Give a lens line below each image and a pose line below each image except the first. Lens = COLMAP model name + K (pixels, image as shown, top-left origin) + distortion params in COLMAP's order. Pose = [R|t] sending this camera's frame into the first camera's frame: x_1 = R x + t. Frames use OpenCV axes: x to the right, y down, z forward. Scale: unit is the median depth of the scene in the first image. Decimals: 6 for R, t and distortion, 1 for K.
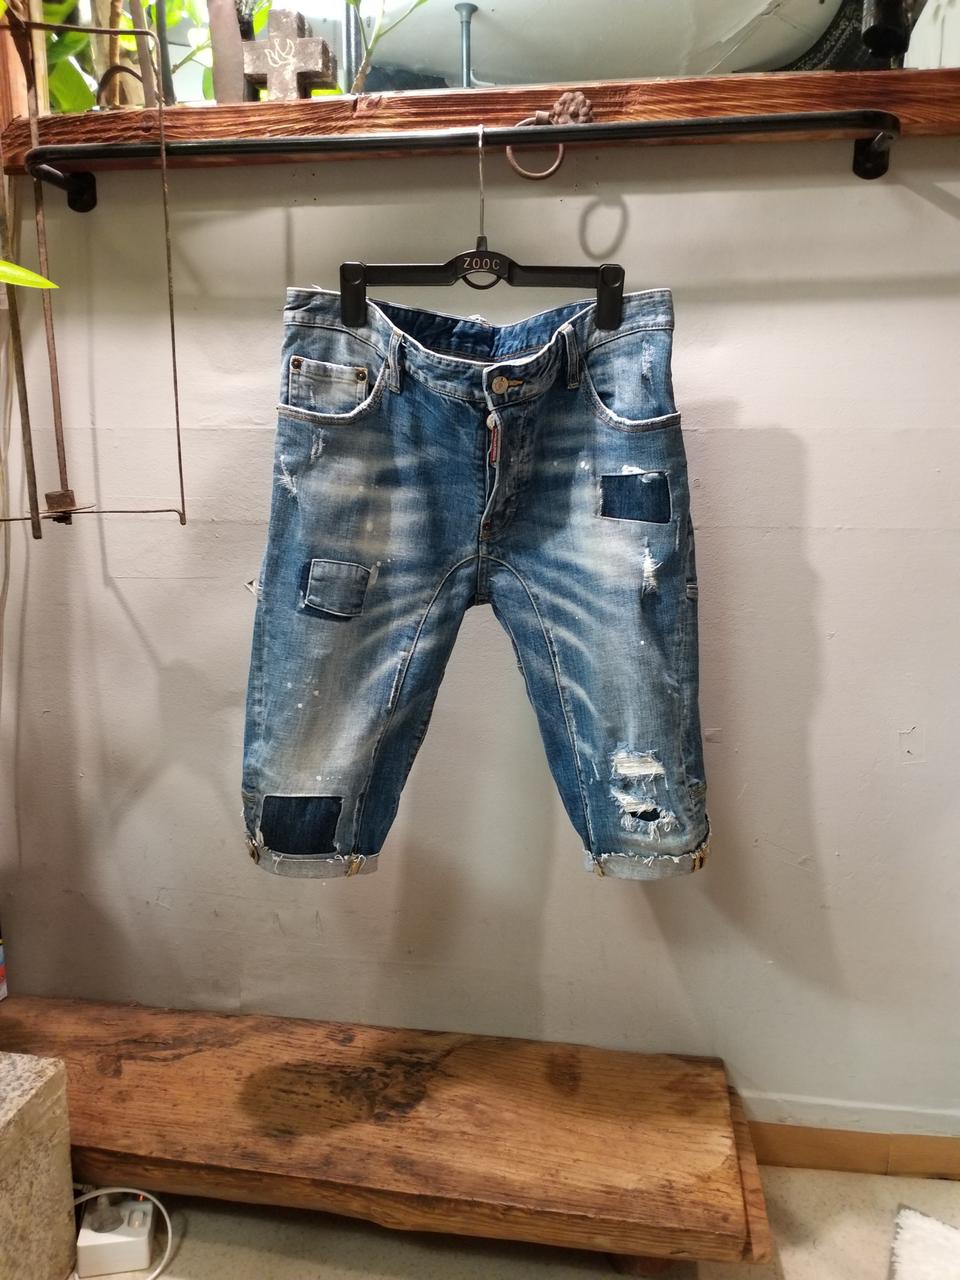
lens RADIAL K [[1000.8, 0, 487.7], [0, 1000.8, 646.3], [0, 0, 1]] dist [0.041116, -0.066942]
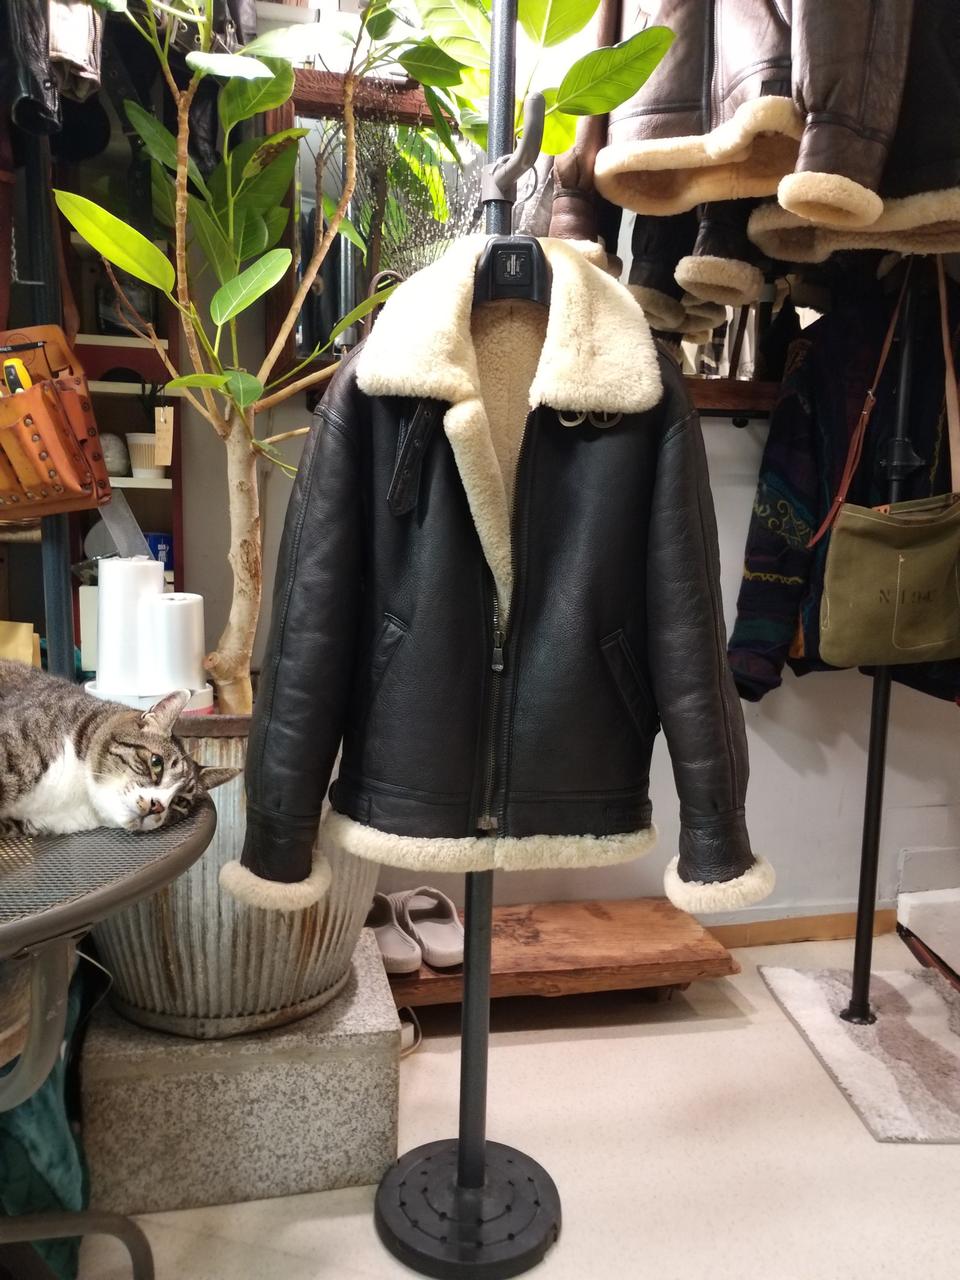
lens RADIAL K [[1000.0, 0, 483.2], [0, 1000.0, 634.4], [0, 0, 1]] dist [0.037268, -0.068857]
pose [[0.925583, -0.030546, 0.377311, -0.843513], [0.040339, 0.999023, -0.018078, -0.040972], [-0.376390, 0.031953, 0.925910, -0.623507]]
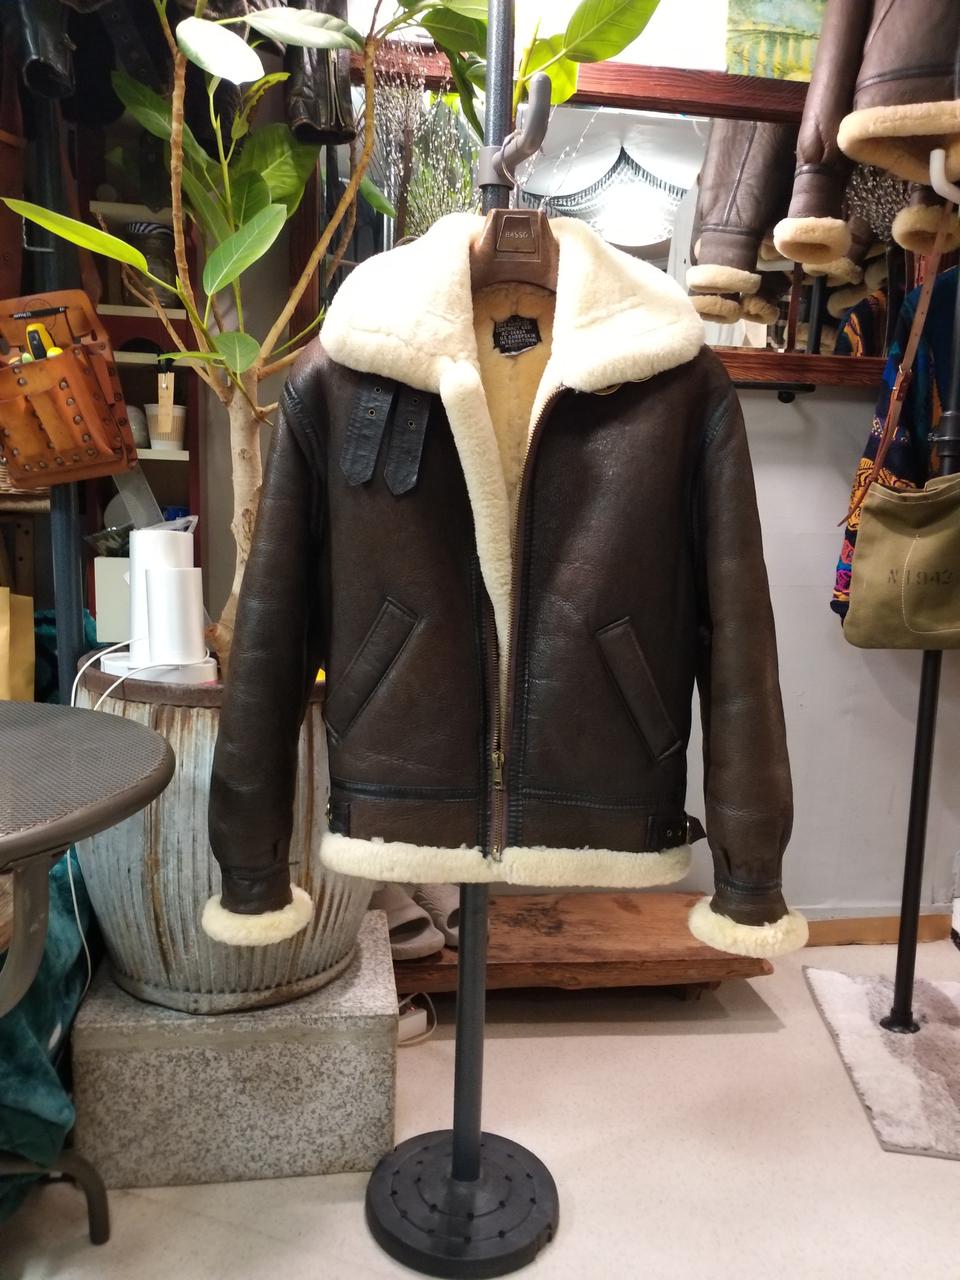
lens RADIAL K [[1000.0, 0, 483.2], [0, 1000.0, 634.4], [0, 0, 1]] dist [0.037268, -0.068857]
pose [[0.953036, -0.017051, 0.302376, -0.735749], [0.023429, 0.999573, -0.017477, -0.009528], [-0.301949, 0.023741, 0.953029, -0.610502]]
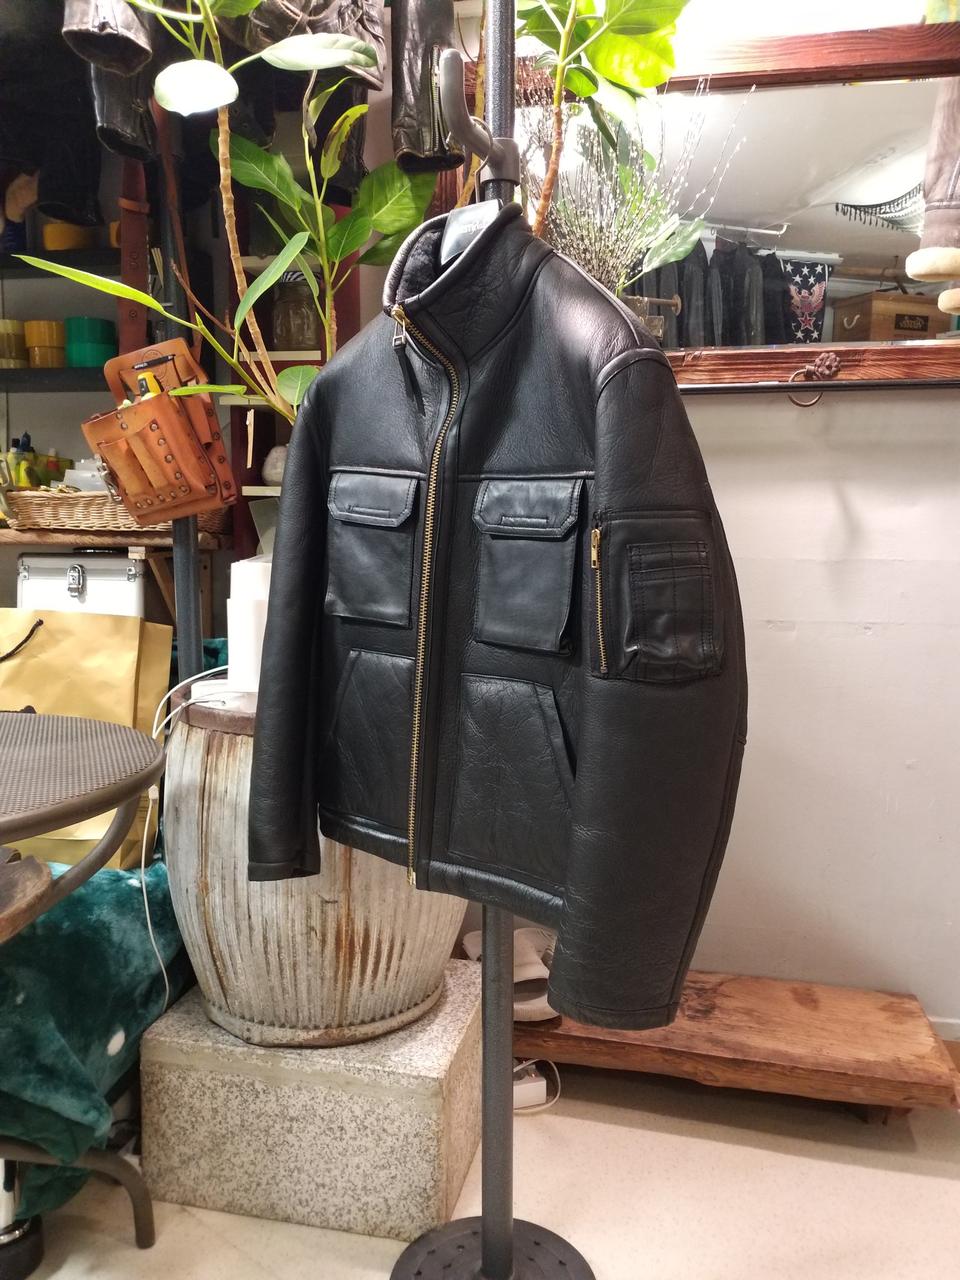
lens RADIAL K [[1000.0, 0, 483.2], [0, 1000.0, 634.4], [0, 0, 1]] dist [0.037268, -0.068857]
pose [[0.997974, 0.011820, -0.062518, -0.338635], [-0.015582, 0.998074, -0.060047, -0.004432], [0.061688, 0.060899, 0.996236, -0.558236]]
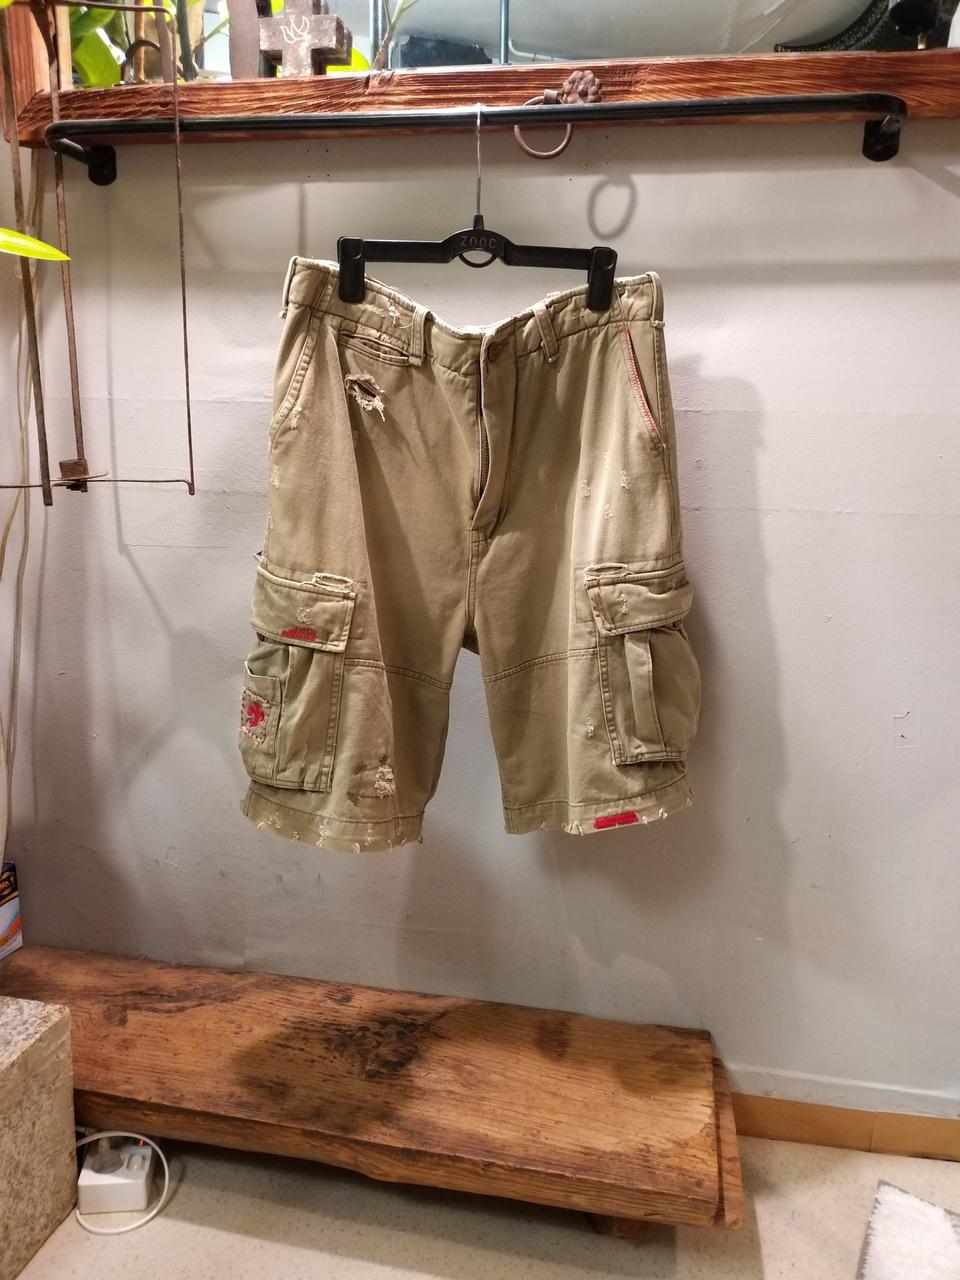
lens RADIAL K [[1000.8, 0, 487.7], [0, 1000.8, 646.3], [0, 0, 1]] dist [0.041116, -0.066942]
pose [[0.999125, 0.025884, -0.032867, 0.036562], [-0.025105, 0.999399, 0.023896, 0.001514], [0.033466, -0.023050, 0.999174, -0.019022]]
